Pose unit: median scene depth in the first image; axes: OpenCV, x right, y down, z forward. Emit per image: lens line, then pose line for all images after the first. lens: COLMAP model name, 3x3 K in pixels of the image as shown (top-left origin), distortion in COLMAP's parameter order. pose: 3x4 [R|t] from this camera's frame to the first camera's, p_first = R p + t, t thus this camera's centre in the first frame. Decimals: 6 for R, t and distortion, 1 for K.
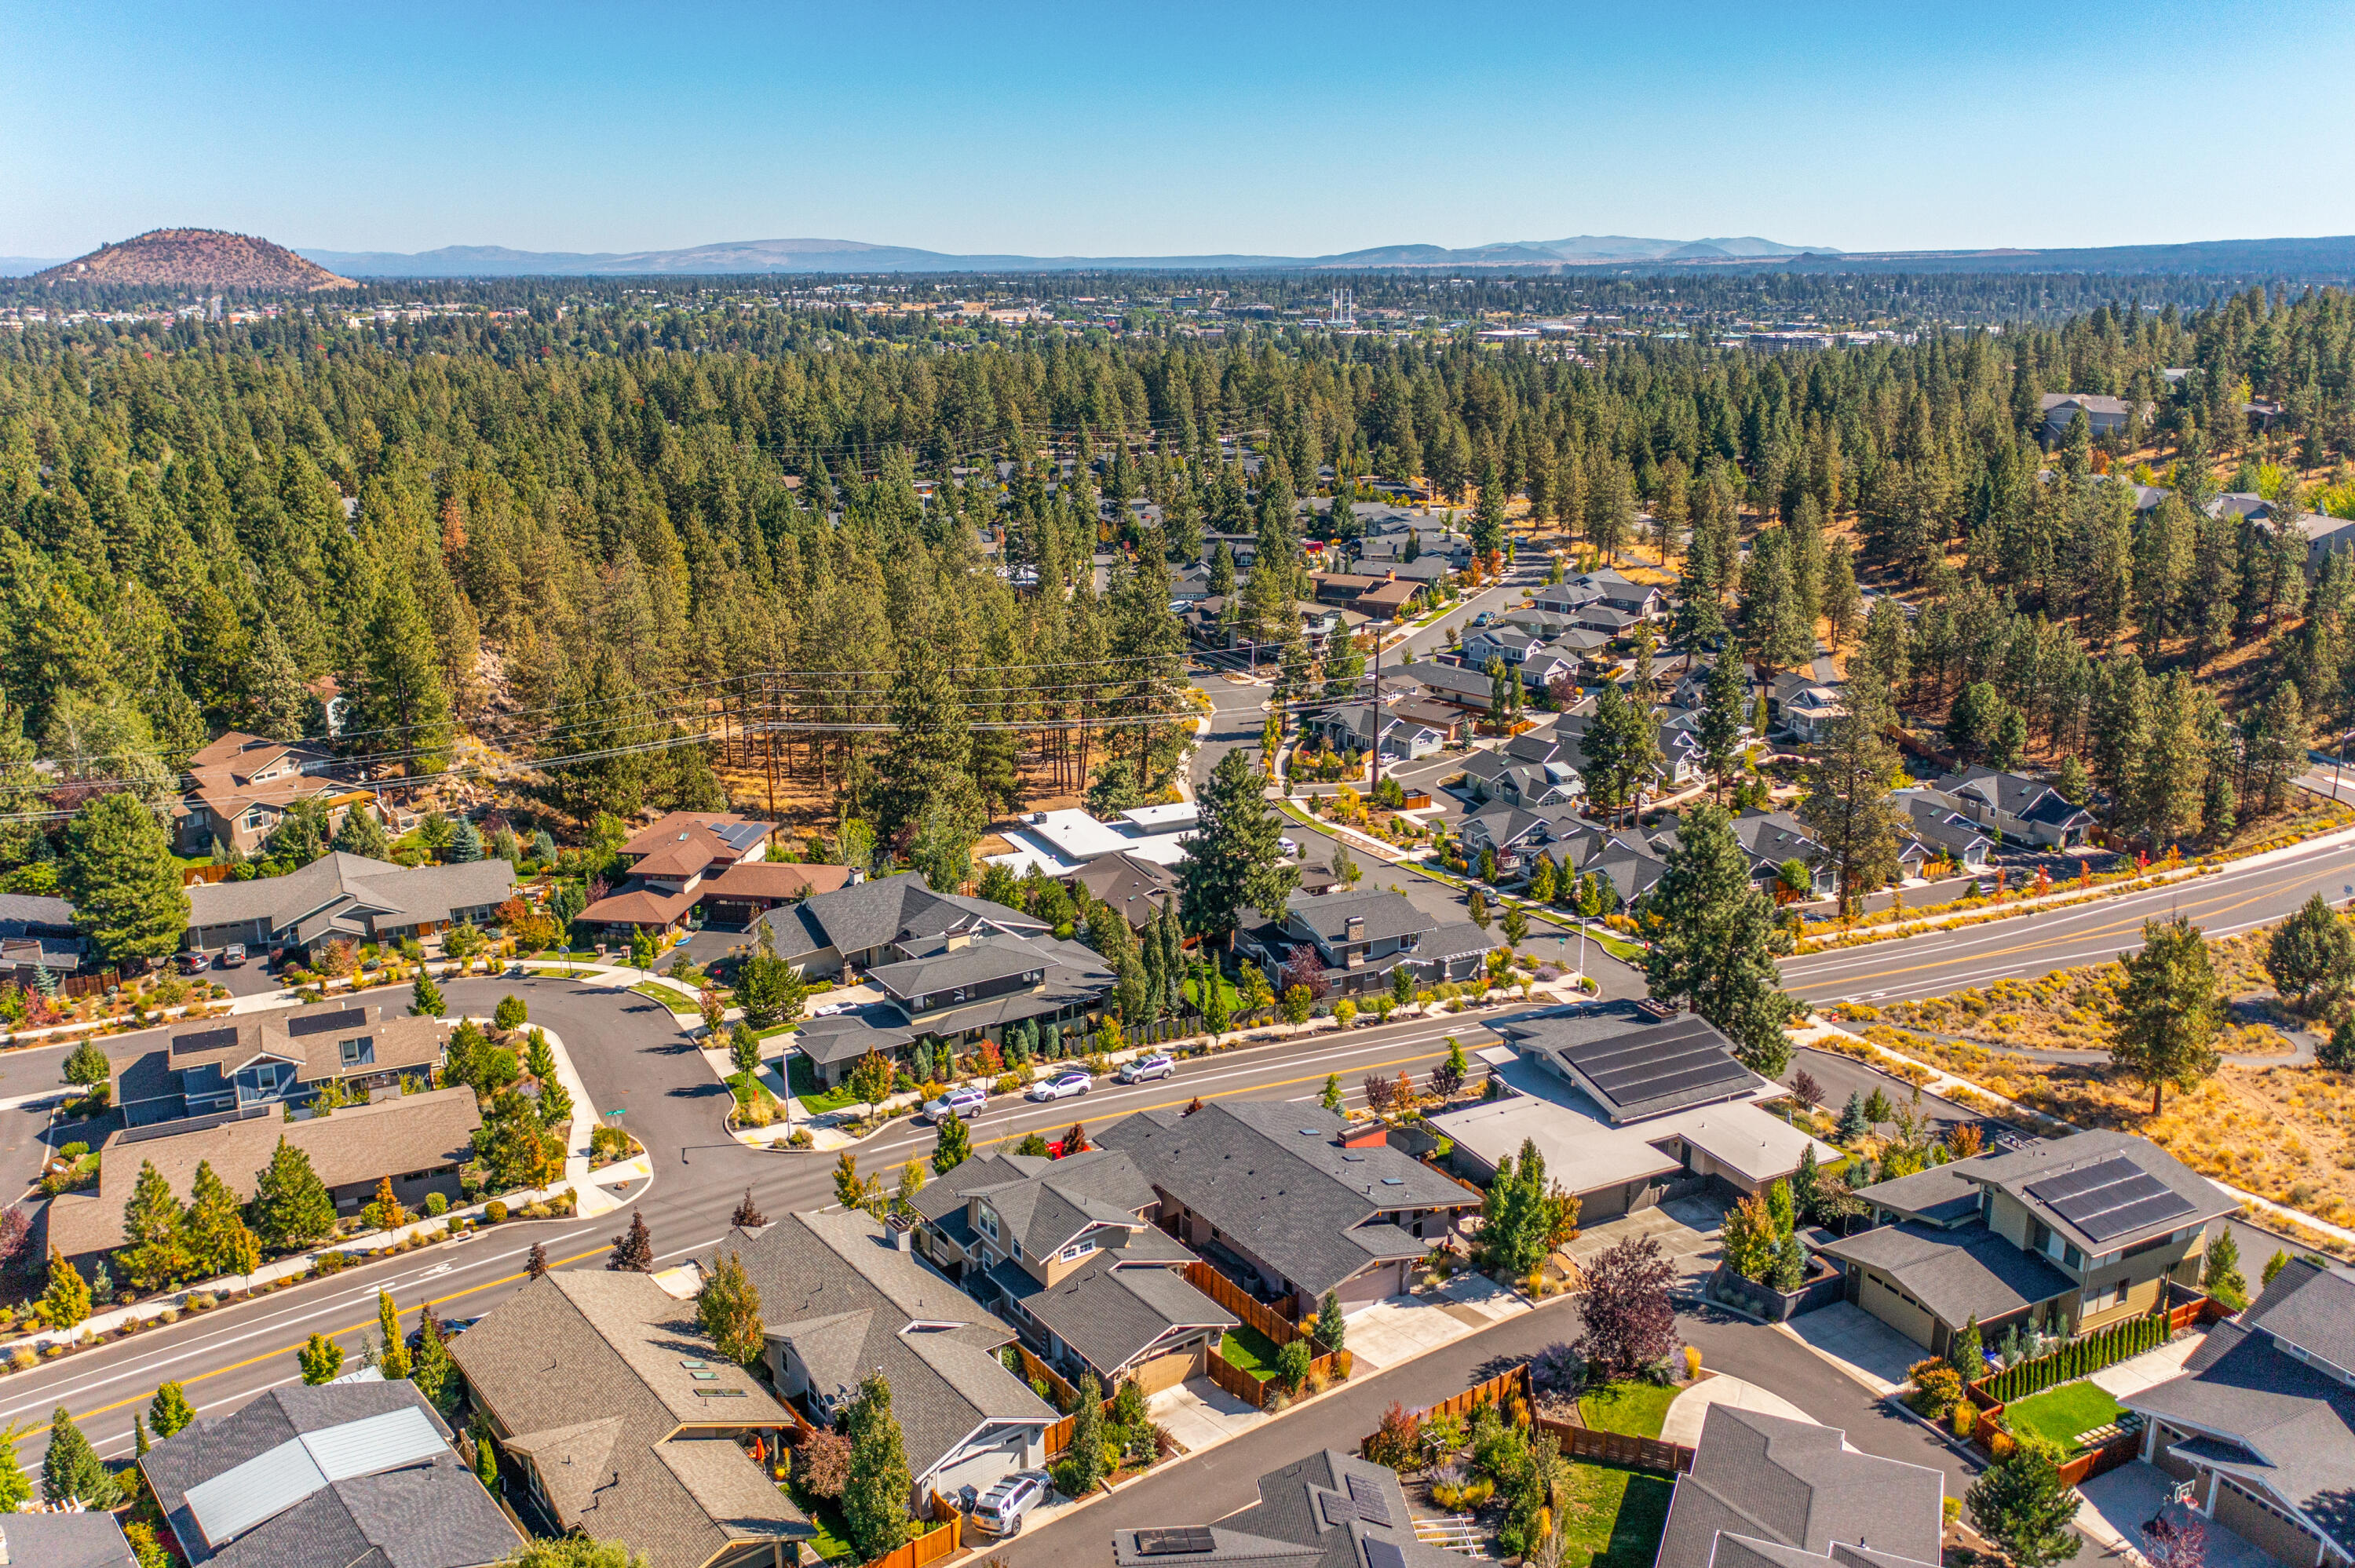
lens RADIAL K [[1875.3, 0, 1178.6], [0, 1875.3, 780.9], [0, 0, 1]] dist [-0.011105, 0.011055]
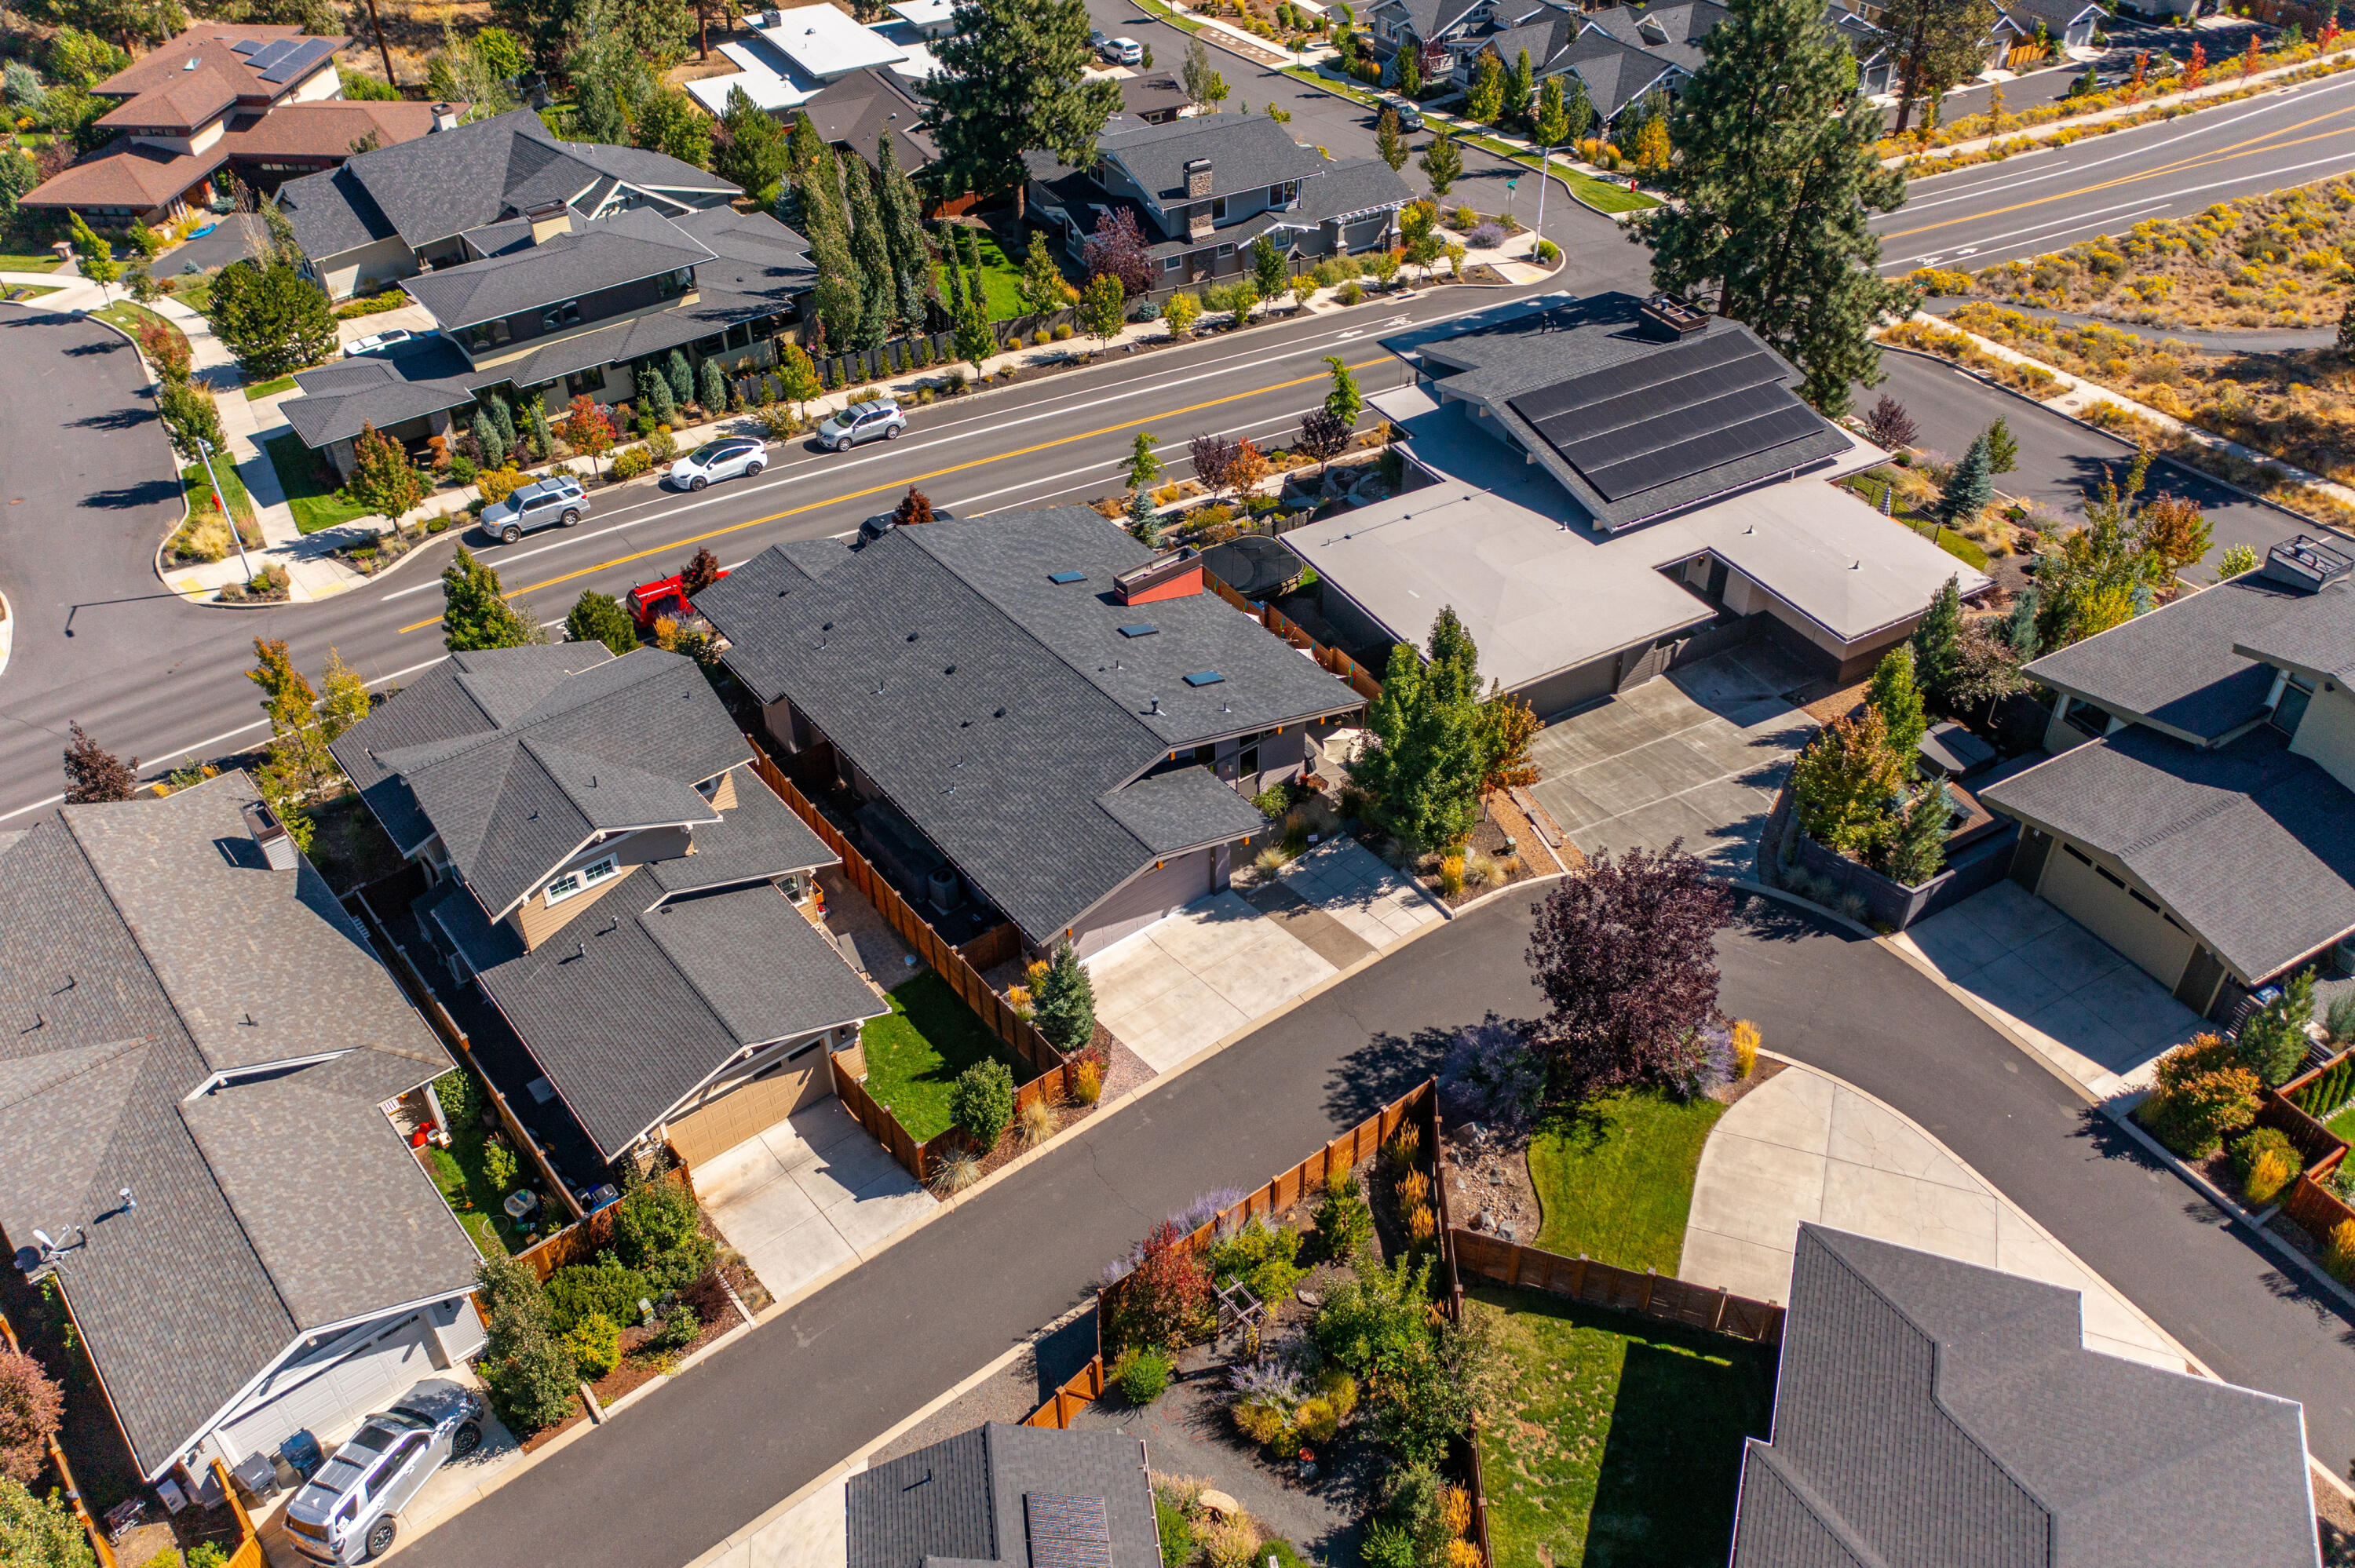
lens RADIAL K [[1875.3, 0, 1181.6], [0, 1875.3, 774.9], [0, 0, 1]] dist [-0.011105, 0.011055]
pose [[0.998595, -0.044541, 0.028716, 0.070870], [0.029864, 0.920588, 0.389391, 0.018878], [-0.043780, -0.387986, 0.920625, 0.375245]]
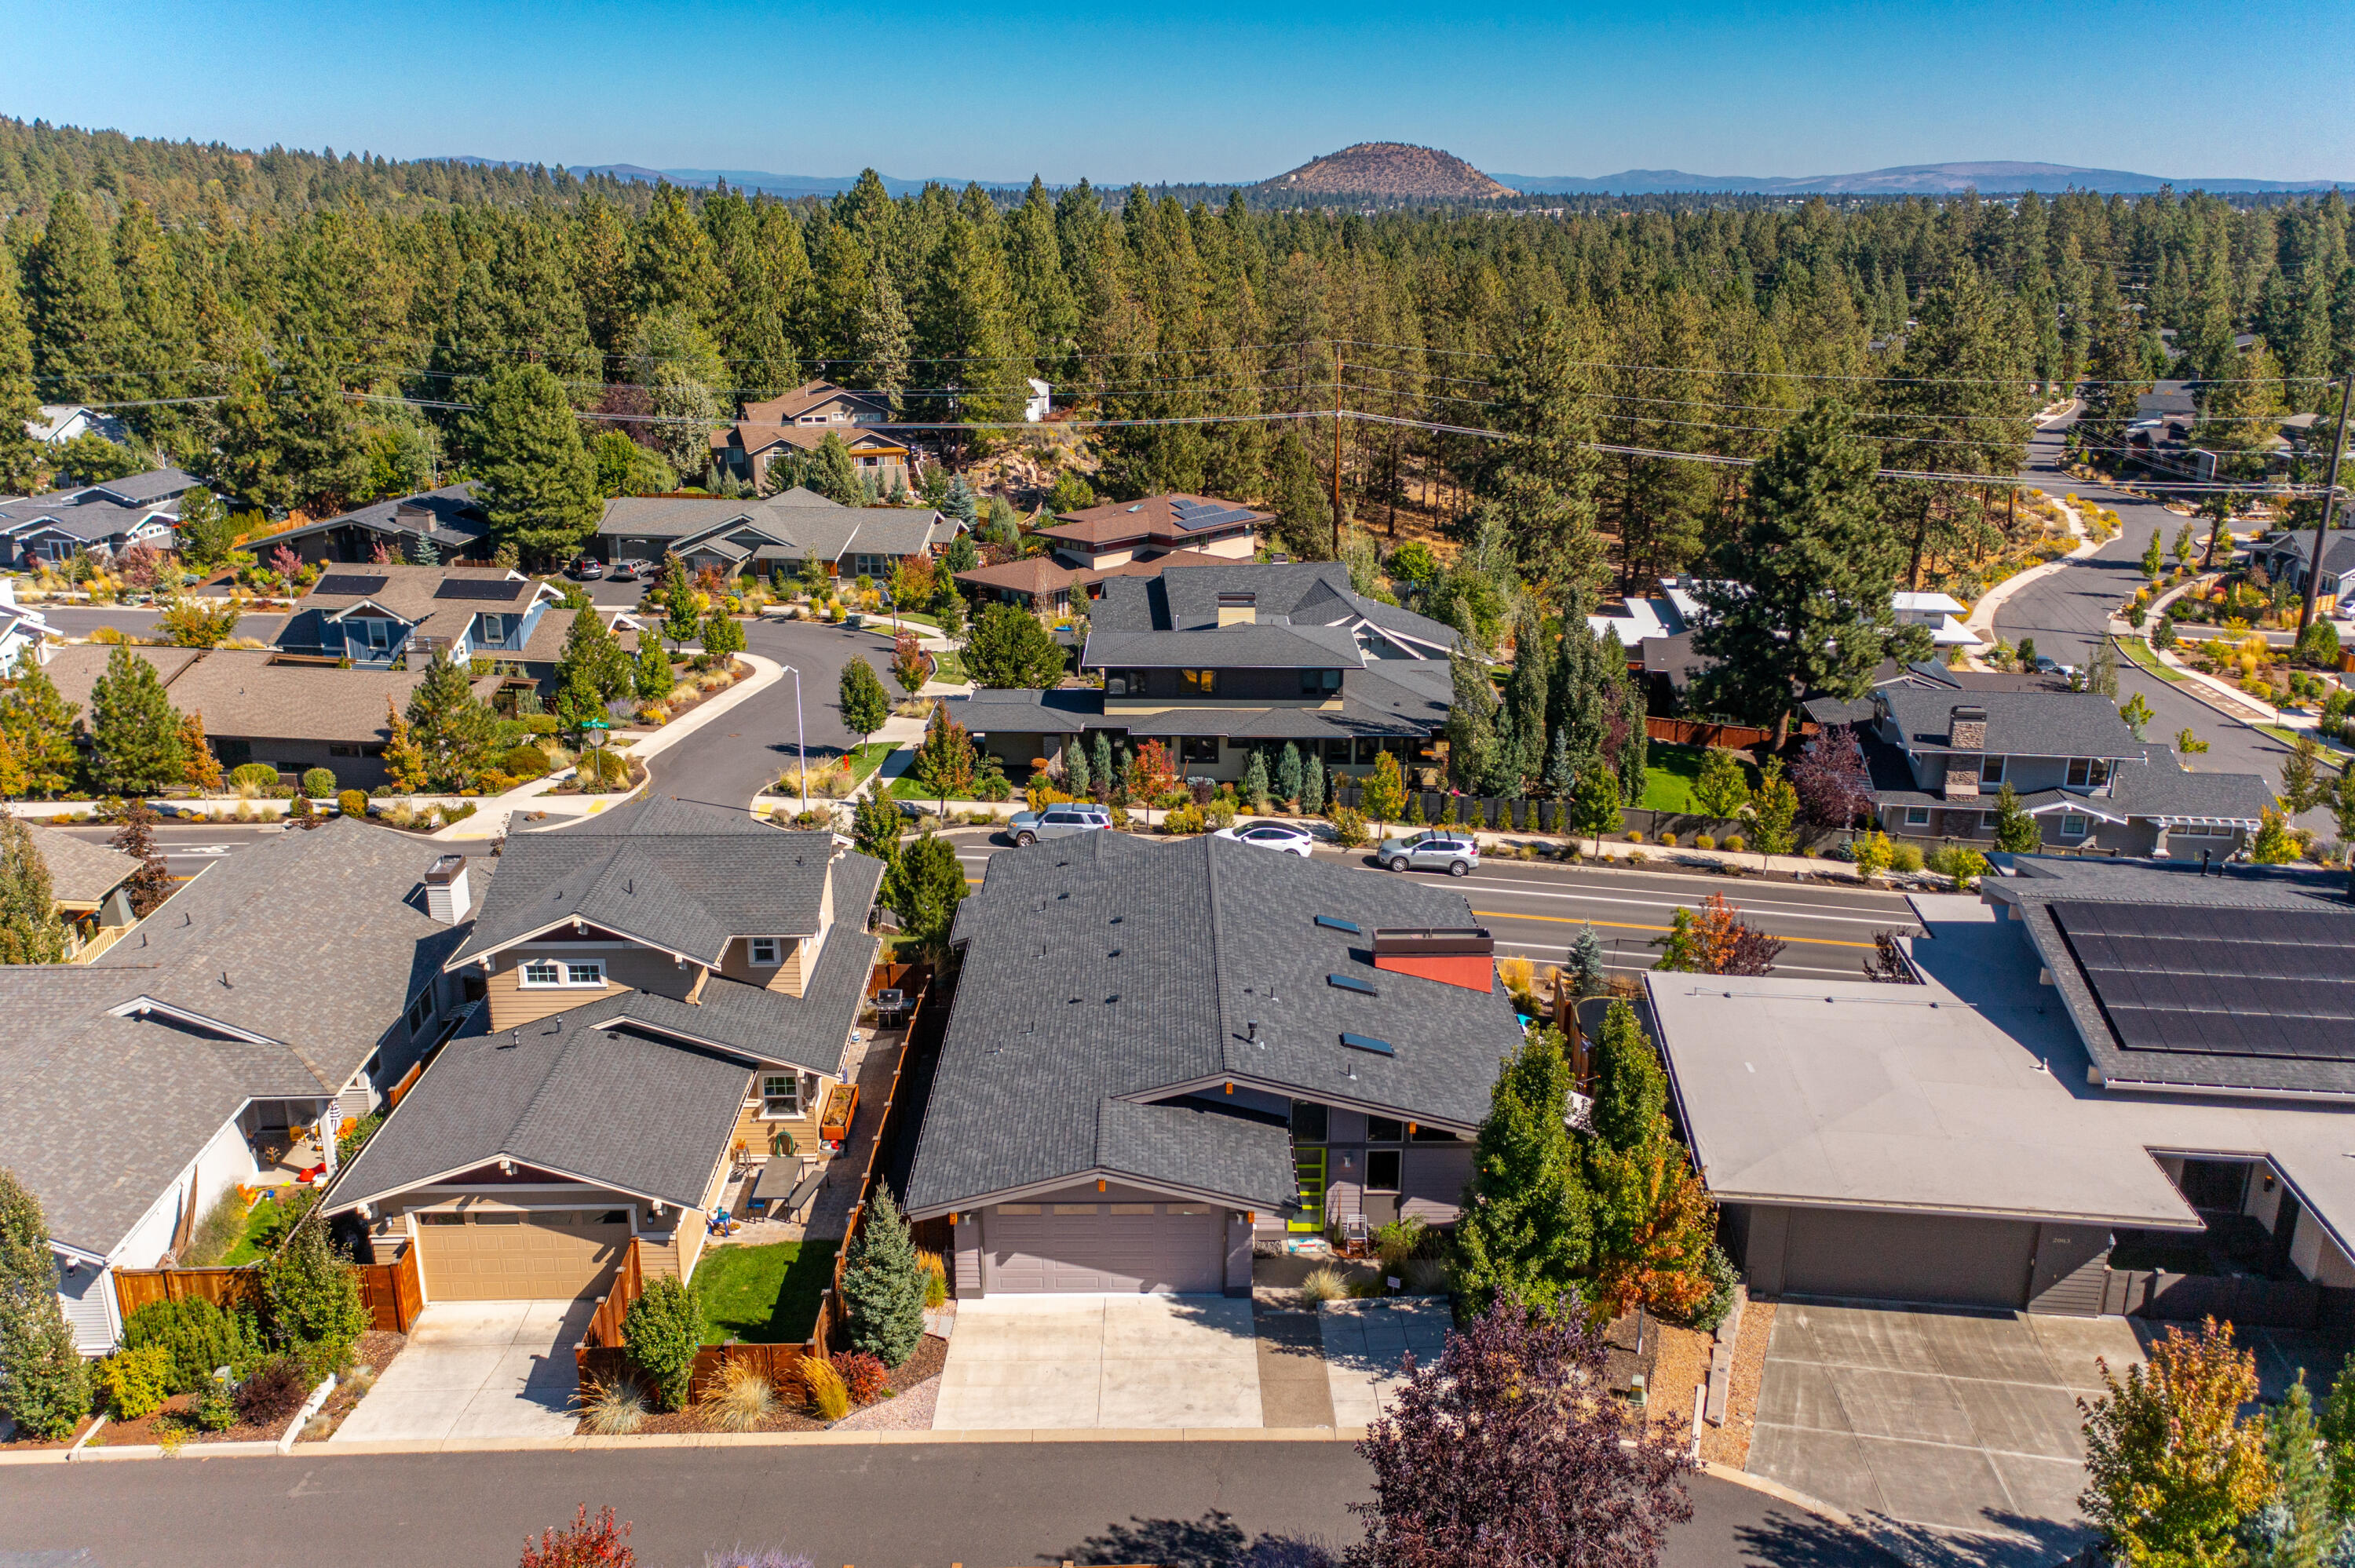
lens RADIAL K [[1875.3, 0, 1175.1], [0, 1875.3, 747.0], [0, 0, 1]] dist [-0.011105, 0.011055]
pose [[0.831407, 0.160322, -0.532034, 0.228492], [-0.150450, 0.986658, 0.062210, 0.100706], [0.534909, 0.028322, 0.844435, 0.486038]]
